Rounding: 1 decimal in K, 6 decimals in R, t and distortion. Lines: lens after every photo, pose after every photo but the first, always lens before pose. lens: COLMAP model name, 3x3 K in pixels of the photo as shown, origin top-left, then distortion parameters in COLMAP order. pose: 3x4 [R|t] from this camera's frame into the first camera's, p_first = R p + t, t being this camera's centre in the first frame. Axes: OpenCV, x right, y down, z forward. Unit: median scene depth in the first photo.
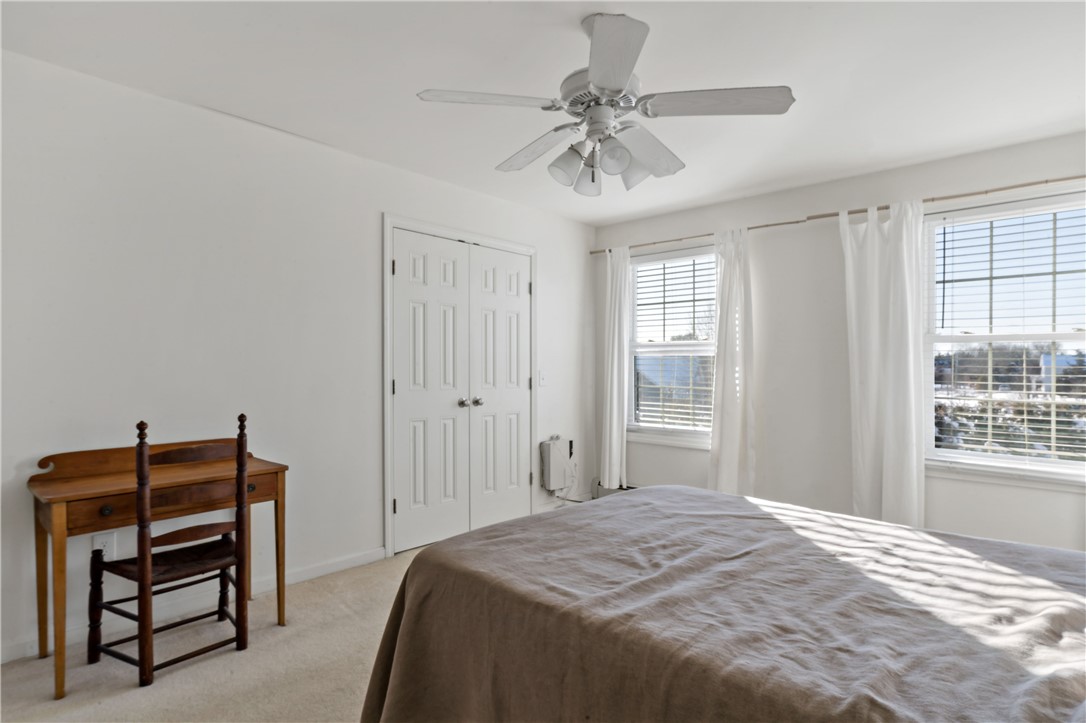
lens RADIAL K [[586.5, 0, 527.9], [0, 586.5, 374.7], [0, 0, 1]] dist [0.000430, 0.000733]
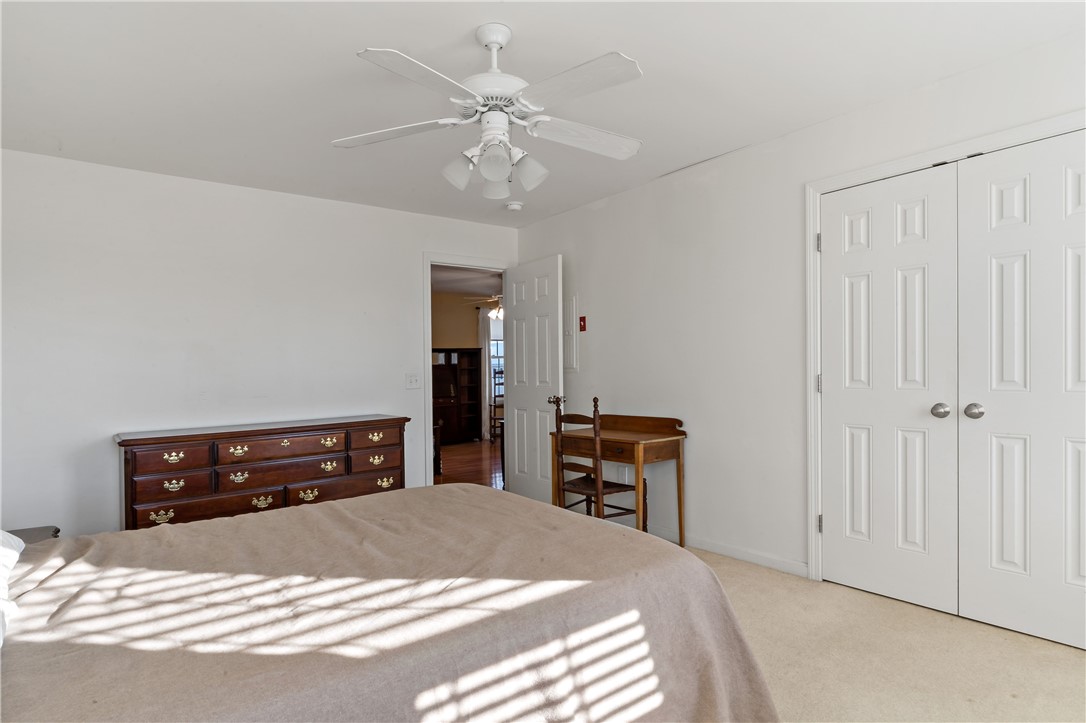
lens RADIAL K [[586.5, 0, 545.4], [0, 586.5, 371.8], [0, 0, 1]] dist [0.000430, 0.000733]
pose [[-0.182716, 0.001864, -0.983164, 1.087352], [0.014605, 0.999893, -0.000819, 0.000450], [0.983057, -0.014509, -0.182724, 1.226609]]
